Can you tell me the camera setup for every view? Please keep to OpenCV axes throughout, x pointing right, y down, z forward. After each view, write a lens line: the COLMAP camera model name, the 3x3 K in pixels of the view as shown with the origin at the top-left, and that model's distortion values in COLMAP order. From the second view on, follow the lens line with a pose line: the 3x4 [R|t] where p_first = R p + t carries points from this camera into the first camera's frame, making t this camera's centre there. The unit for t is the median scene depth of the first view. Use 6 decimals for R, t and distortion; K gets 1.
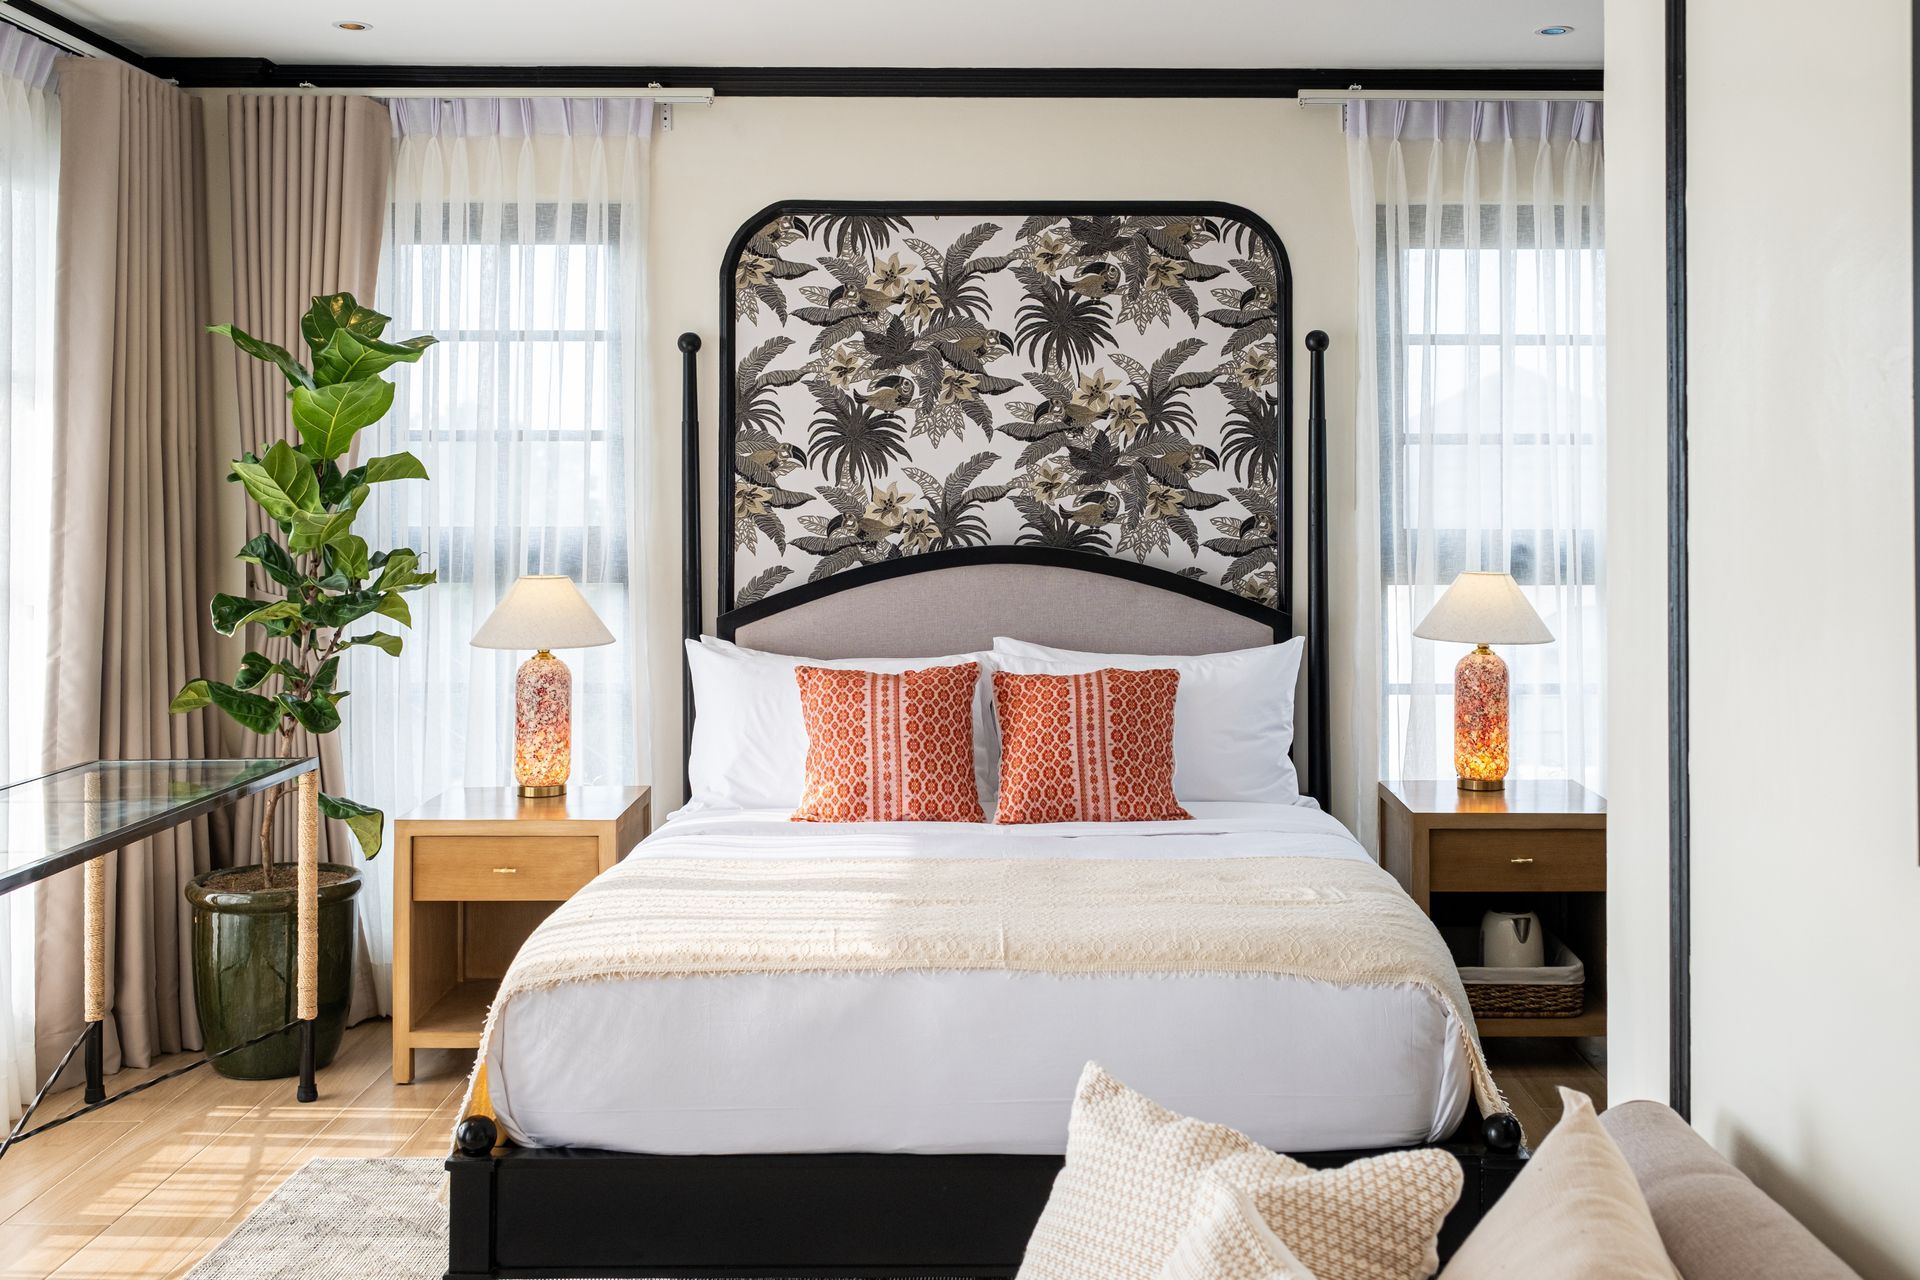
lens RADIAL K [[2014.5, 0, 1065.8], [0, 2014.5, 462.5], [0, 0, 1]] dist [-0.001067, 0.000000]
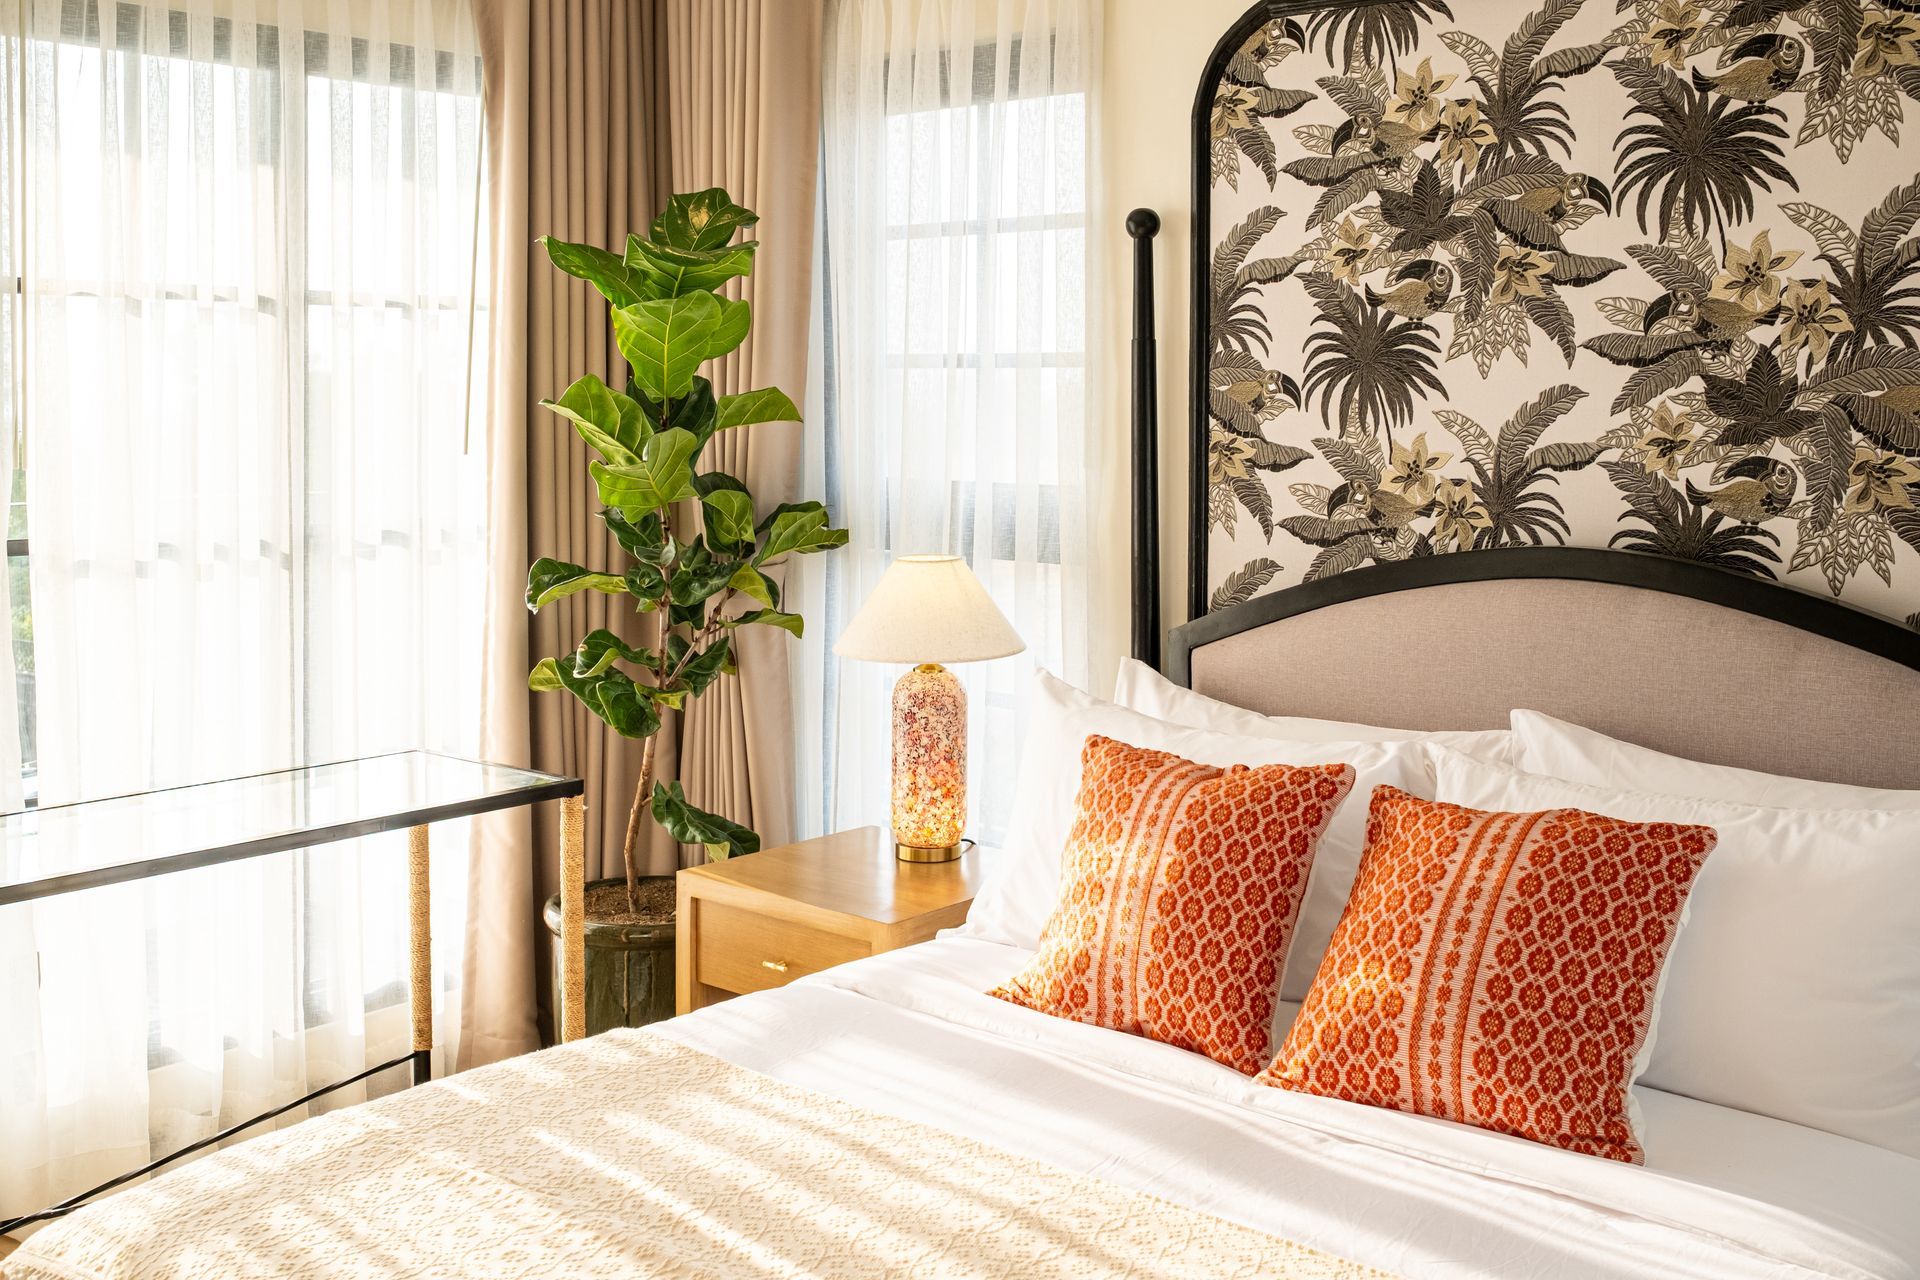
lens RADIAL K [[2009.1, 0, 966.6], [0, 2009.1, 425.7], [0, 0, 1]] dist [-0.001637, 0.000000]
pose [[0.735028, 0.015875, -0.677851, 0.227802], [0.006419, 0.999518, 0.030368, -0.012116], [0.678007, -0.026673, 0.734572, 0.455730]]
